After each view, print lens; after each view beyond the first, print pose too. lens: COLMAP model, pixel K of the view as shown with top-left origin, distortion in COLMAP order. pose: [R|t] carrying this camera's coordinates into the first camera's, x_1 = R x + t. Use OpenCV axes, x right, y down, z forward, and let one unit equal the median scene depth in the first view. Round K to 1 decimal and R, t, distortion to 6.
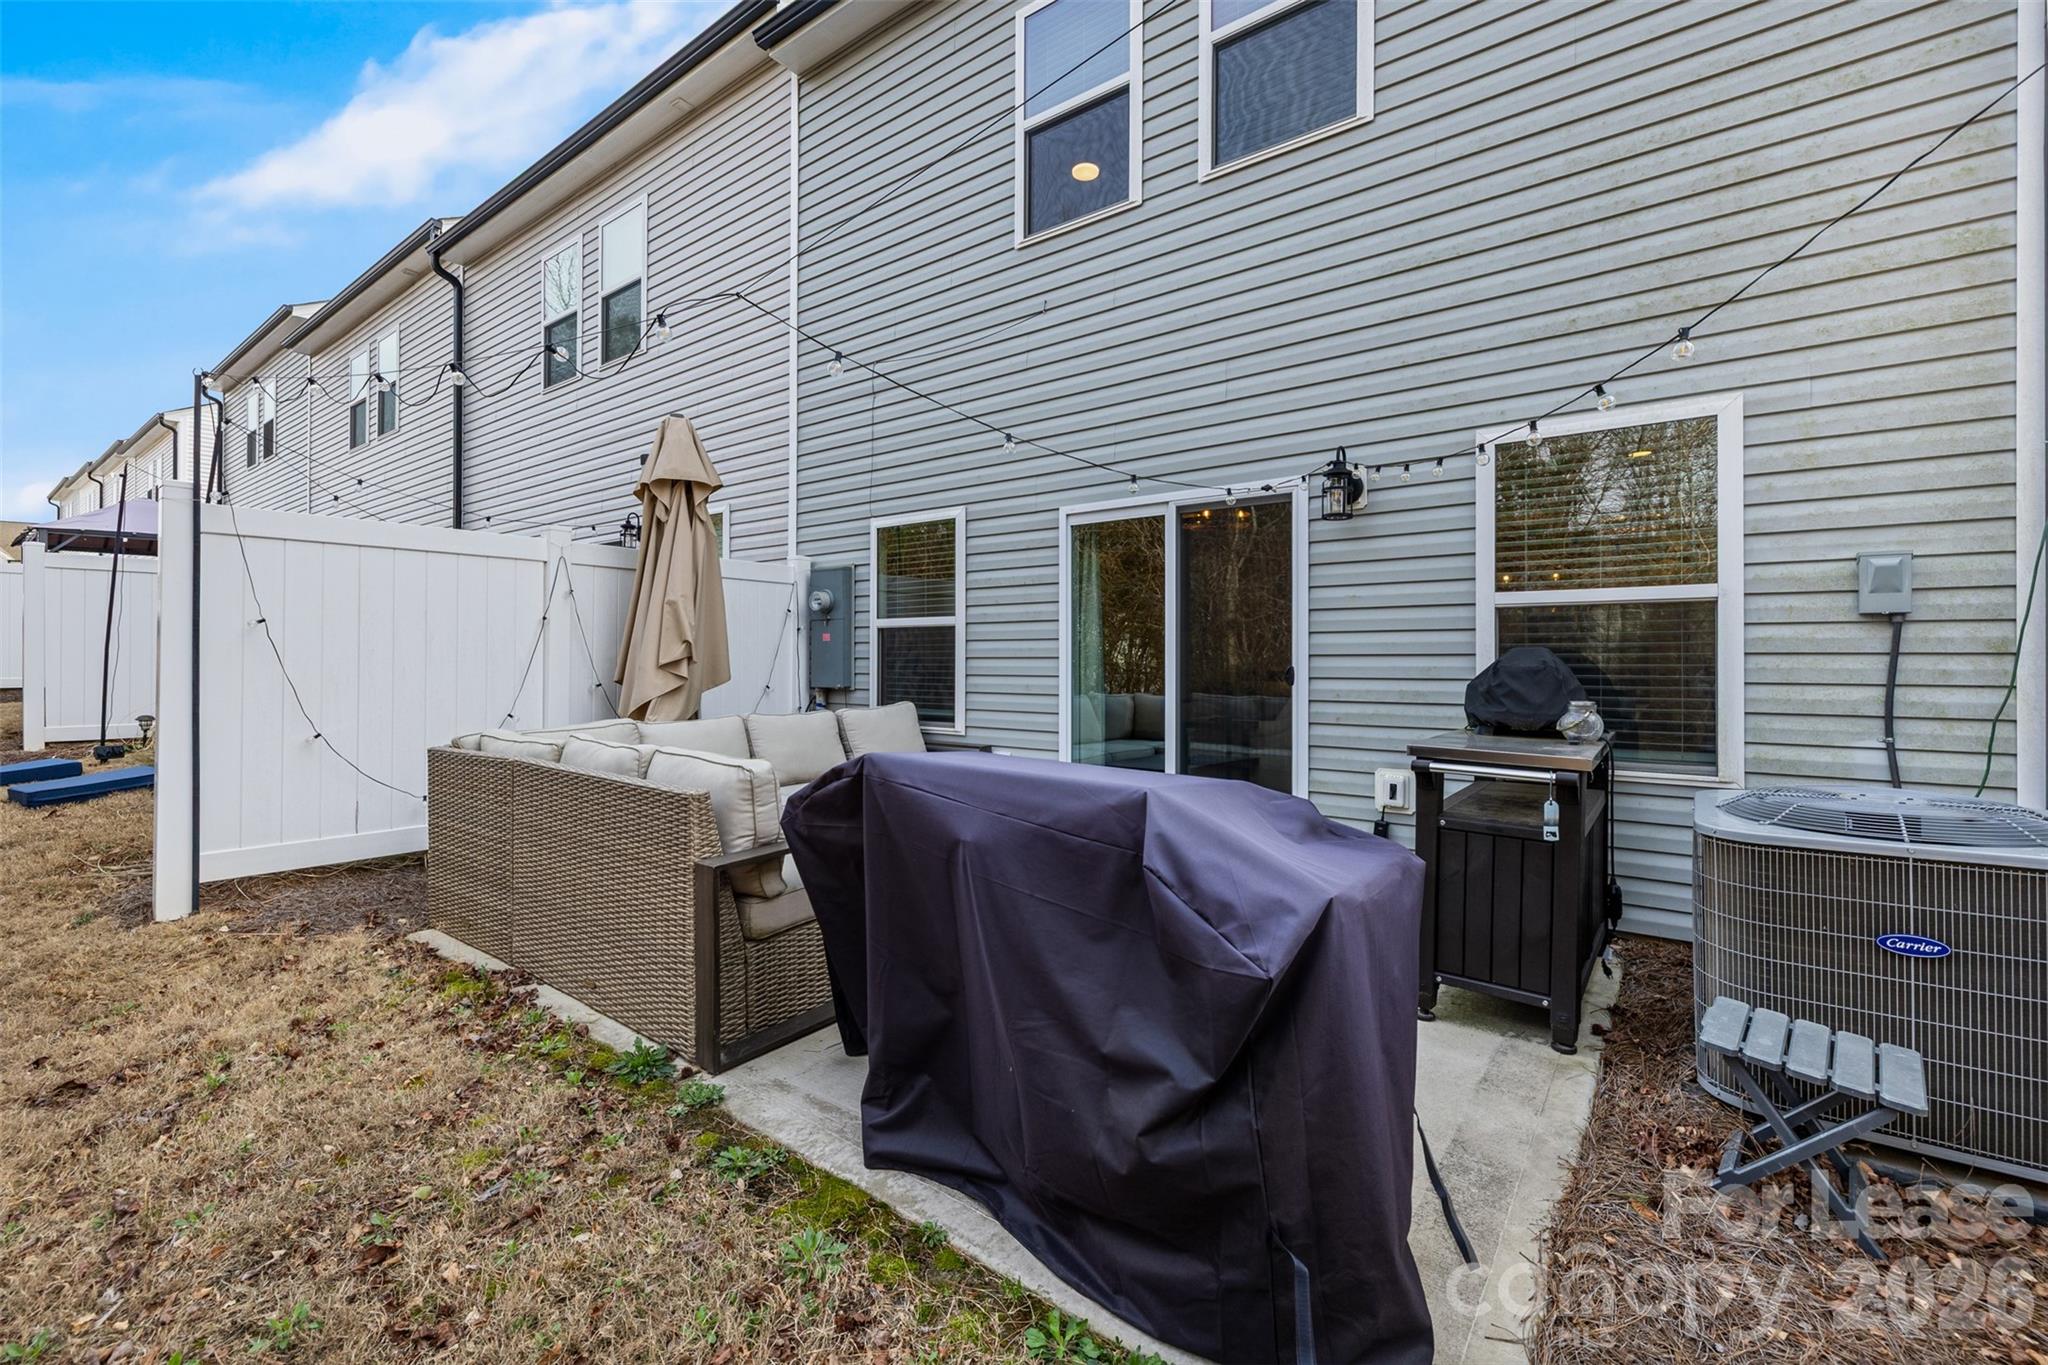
lens RADIAL K [[869.8, 0, 1022.0], [0, 869.8, 655.6], [0, 0, 1]] dist [0.000286, 0.000408]
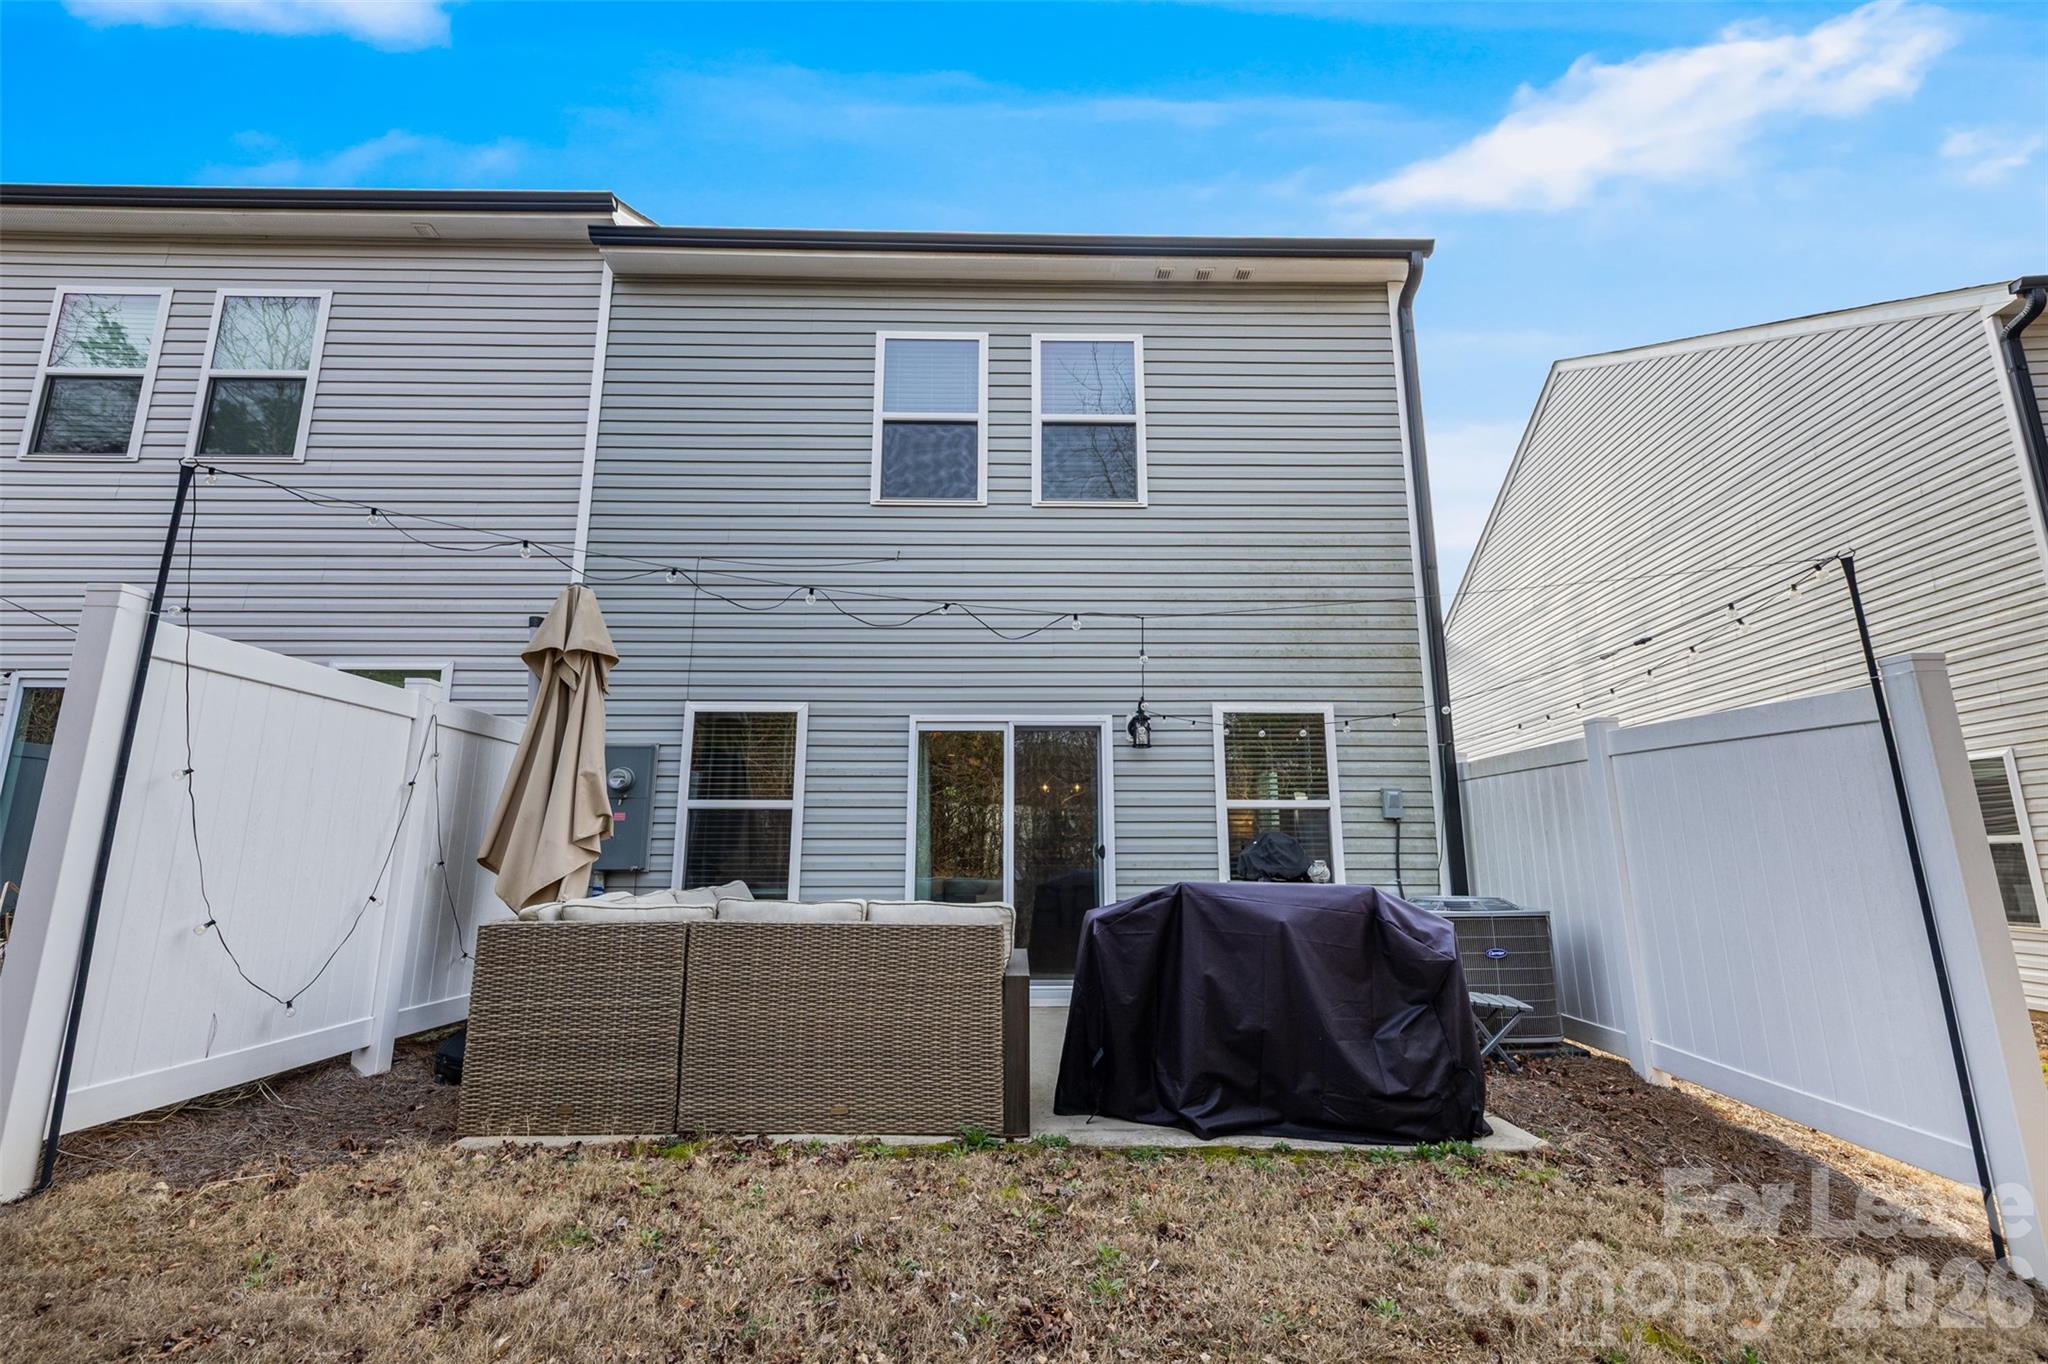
lens RADIAL K [[865.7, 0, 1048.5], [0, 865.7, 690.2], [0, 0, 1]] dist [-0.000603, 0.000059]
pose [[0.777856, 0.121110, 0.616663, -0.613295], [-0.003037, 0.981968, -0.189023, 0.028481], [-0.628435, 0.145160, 0.764197, -0.069594]]
